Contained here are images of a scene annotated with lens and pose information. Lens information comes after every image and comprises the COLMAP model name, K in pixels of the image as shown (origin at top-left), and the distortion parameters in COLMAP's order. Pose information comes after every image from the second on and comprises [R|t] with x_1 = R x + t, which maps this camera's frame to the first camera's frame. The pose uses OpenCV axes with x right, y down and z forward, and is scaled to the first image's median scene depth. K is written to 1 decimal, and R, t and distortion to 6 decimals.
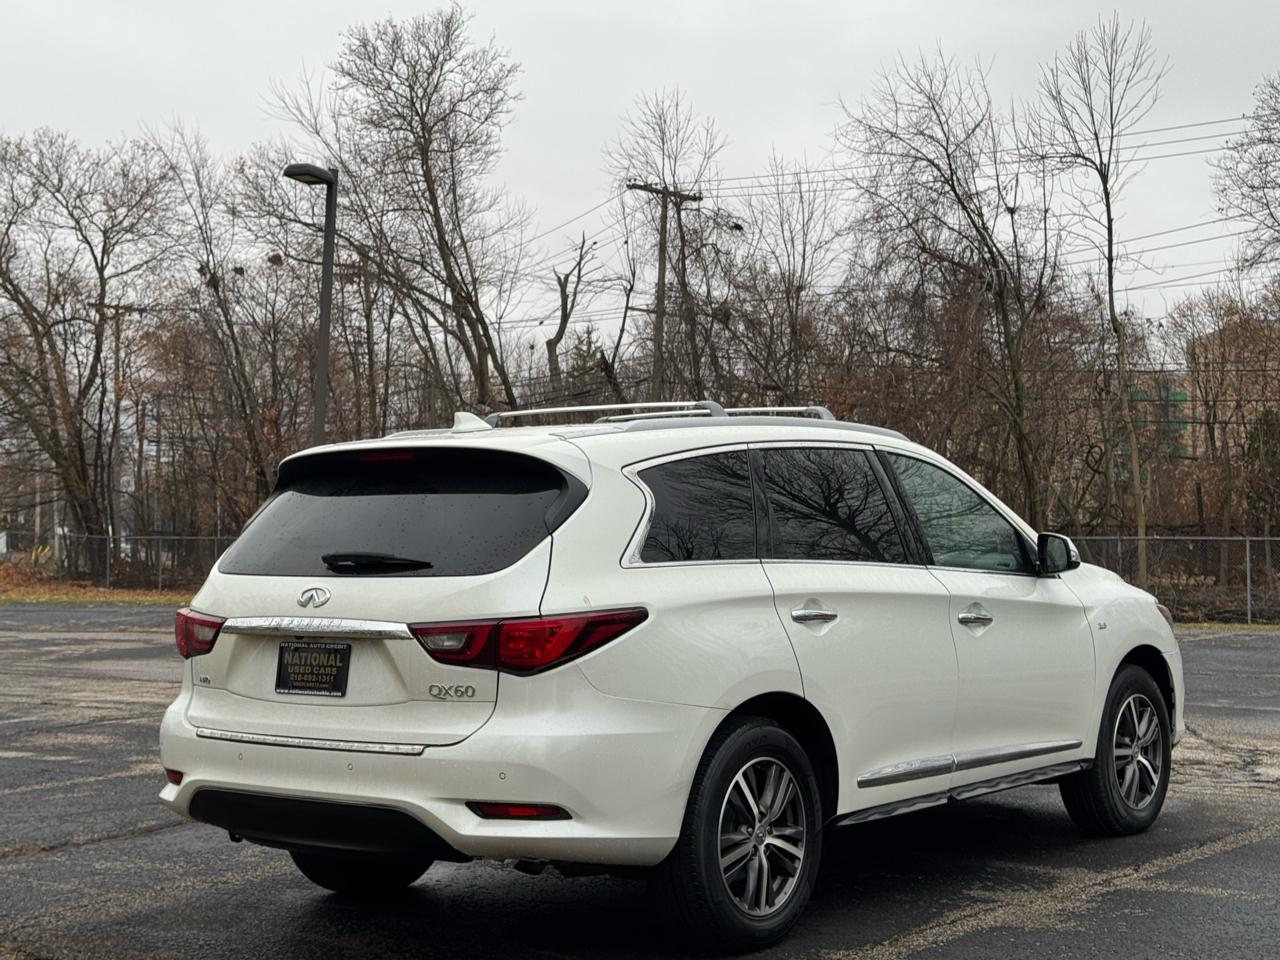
lens RADIAL K [[2044.1, 0, 644.7], [0, 2044.1, 498.5], [0, 0, 1]] dist [0.163596, -0.246197]
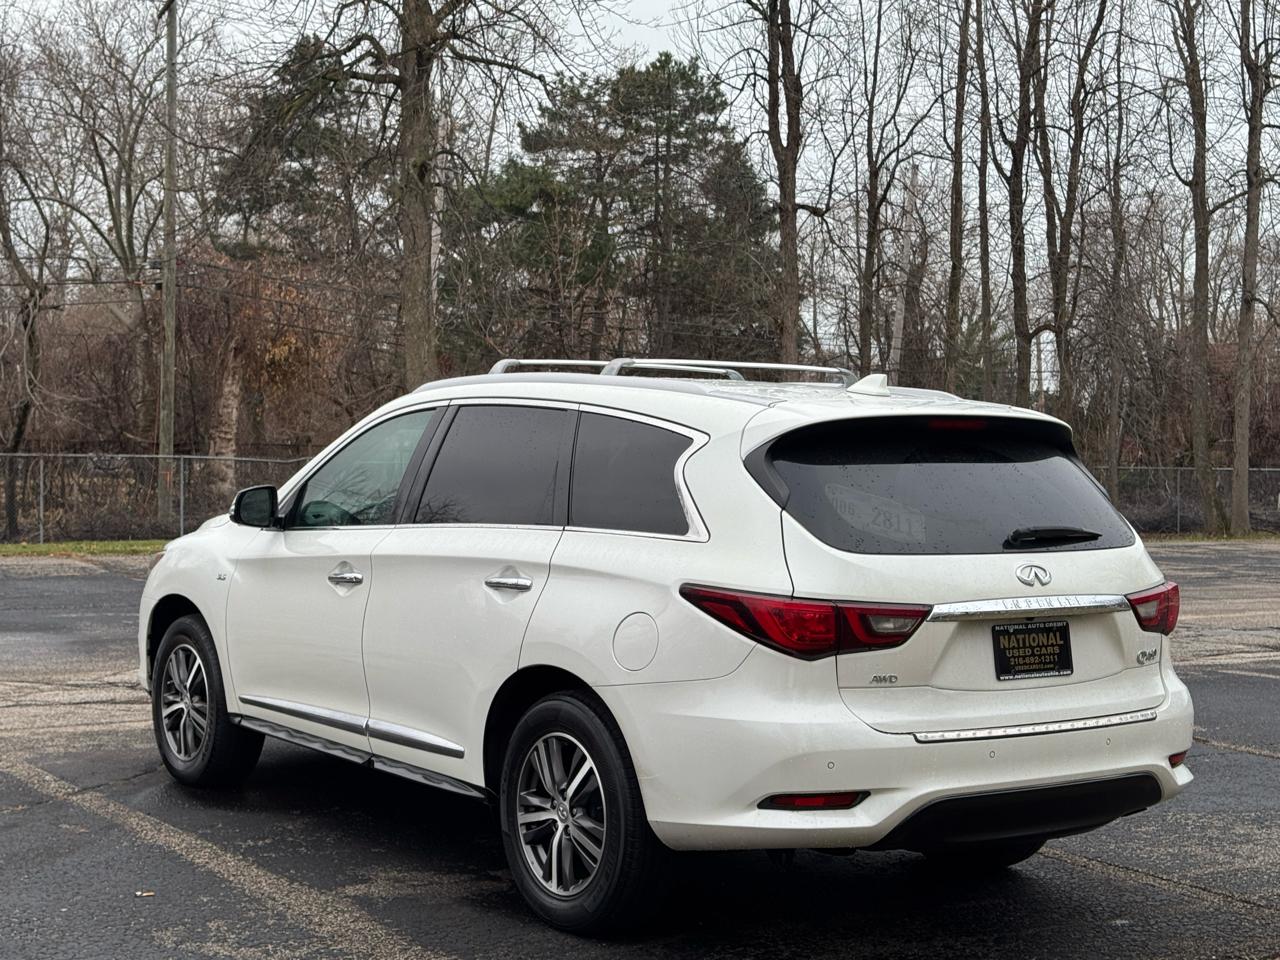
lens RADIAL K [[2044.1, 0, 644.7], [0, 2044.1, 498.5], [0, 0, 1]] dist [0.163596, -0.246197]
pose [[0.255102, -0.017296, 0.966759, -0.184964], [-0.024911, 0.999391, 0.024453, -0.001030], [-0.966593, -0.030321, 0.254516, 0.152934]]
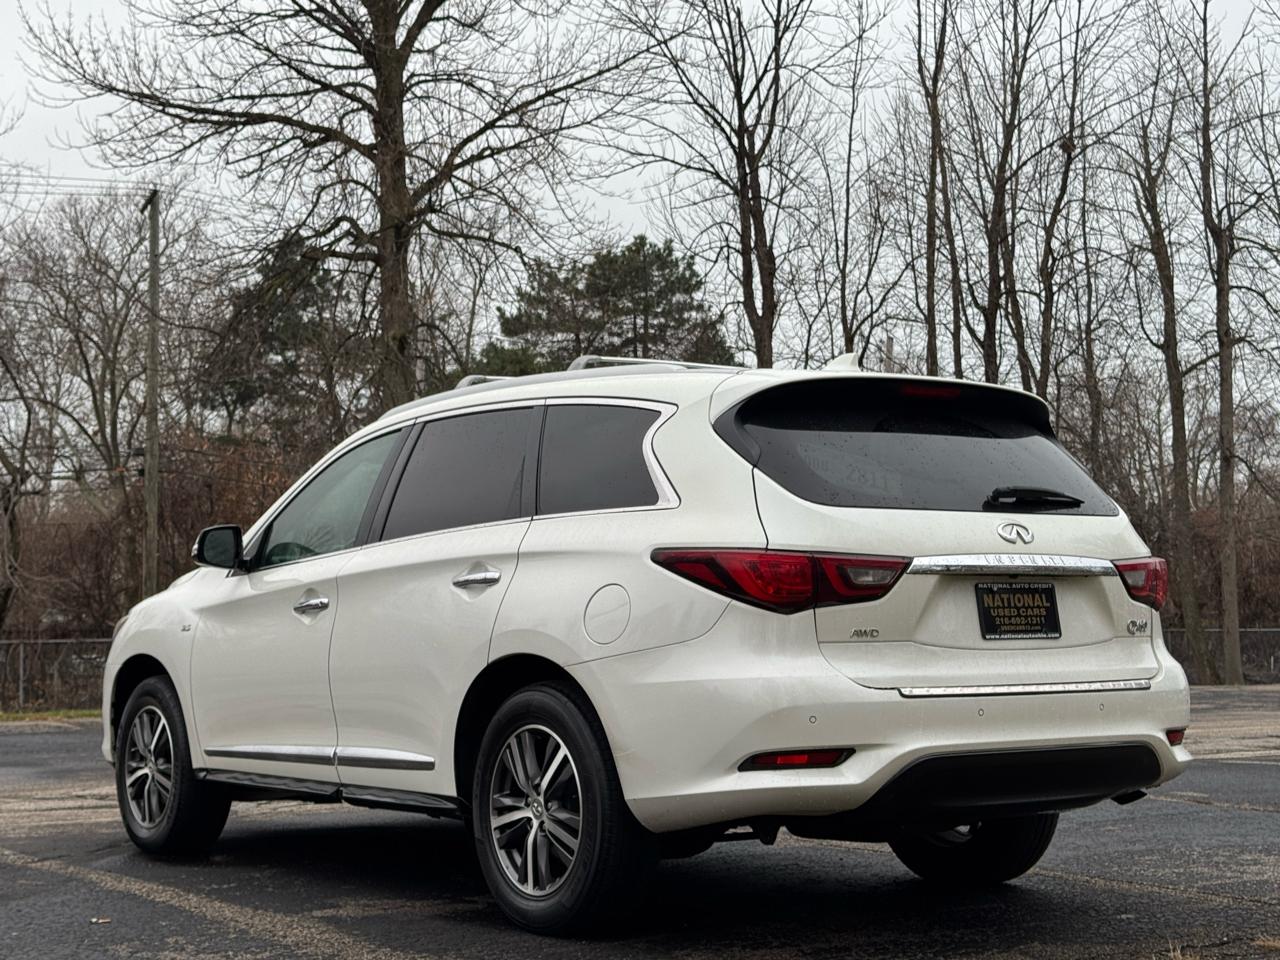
lens RADIAL K [[2043.8, 0, 640.0], [0, 2043.8, 480.0], [0, 0, 1]] dist [0.161576, -0.165795]
pose [[0.252188, 0.077877, 0.964539, -0.179781], [0.004949, 0.996640, -0.081763, 0.016217], [-0.967666, 0.025393, 0.250955, 0.152637]]
